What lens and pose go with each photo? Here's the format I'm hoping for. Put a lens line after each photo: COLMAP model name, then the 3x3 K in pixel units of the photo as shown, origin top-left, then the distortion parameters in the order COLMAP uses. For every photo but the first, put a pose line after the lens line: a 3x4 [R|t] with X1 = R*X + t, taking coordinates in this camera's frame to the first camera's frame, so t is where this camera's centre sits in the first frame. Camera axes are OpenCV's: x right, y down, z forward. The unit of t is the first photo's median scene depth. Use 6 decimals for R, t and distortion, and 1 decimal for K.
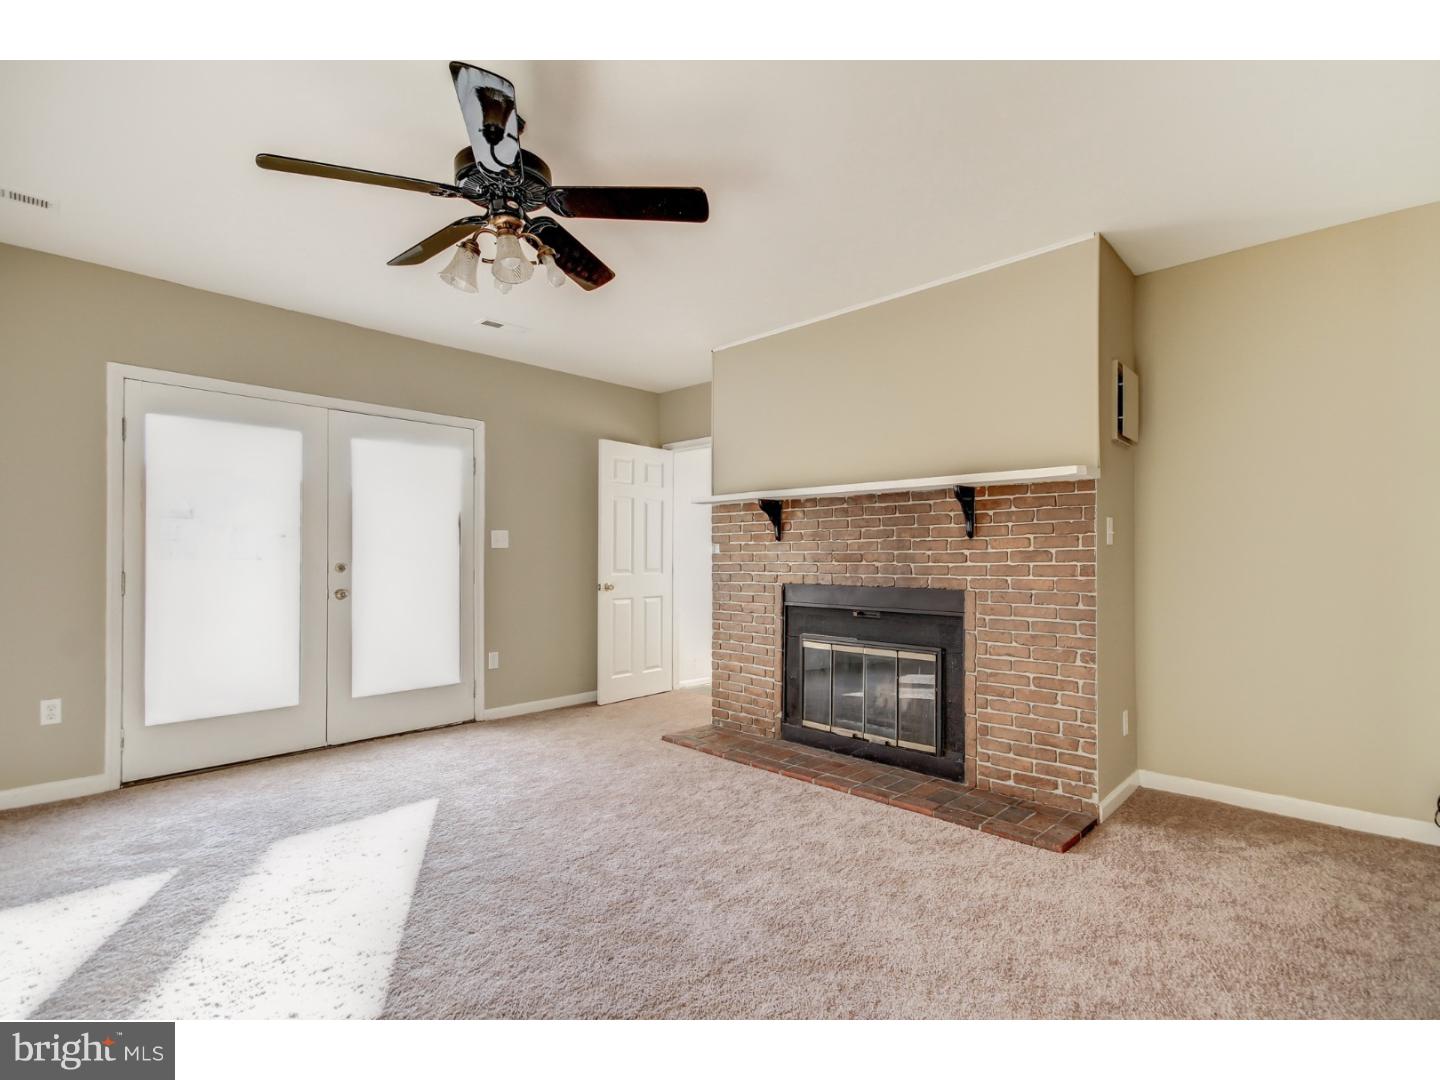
lens RADIAL K [[691.2, 0, 718.4], [0, 691.2, 549.3], [0, 0, 1]] dist [0.000233, -0.001186]
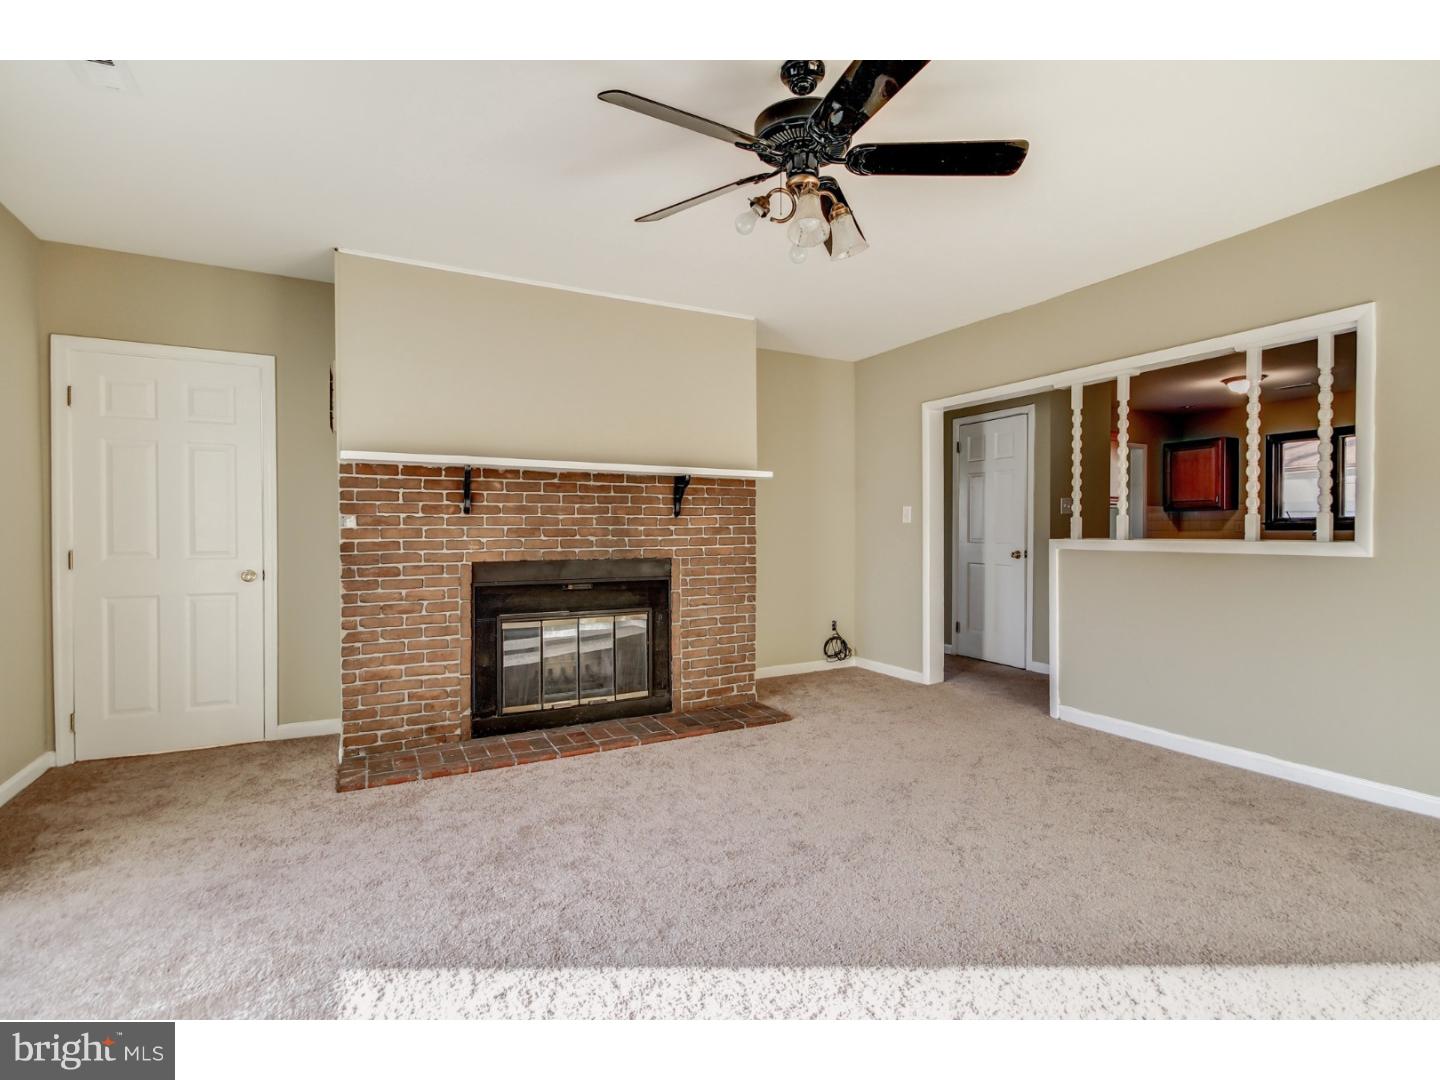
lens RADIAL K [[672.1, 0, 718.9], [0, 672.1, 544.6], [0, 0, 1]] dist [-0.000539, -0.000024]
pose [[0.311201, -0.012892, 0.950257, -0.728008], [-0.002723, 0.999892, 0.014457, 0.015757], [-0.950340, -0.007087, 0.311133, 0.507319]]
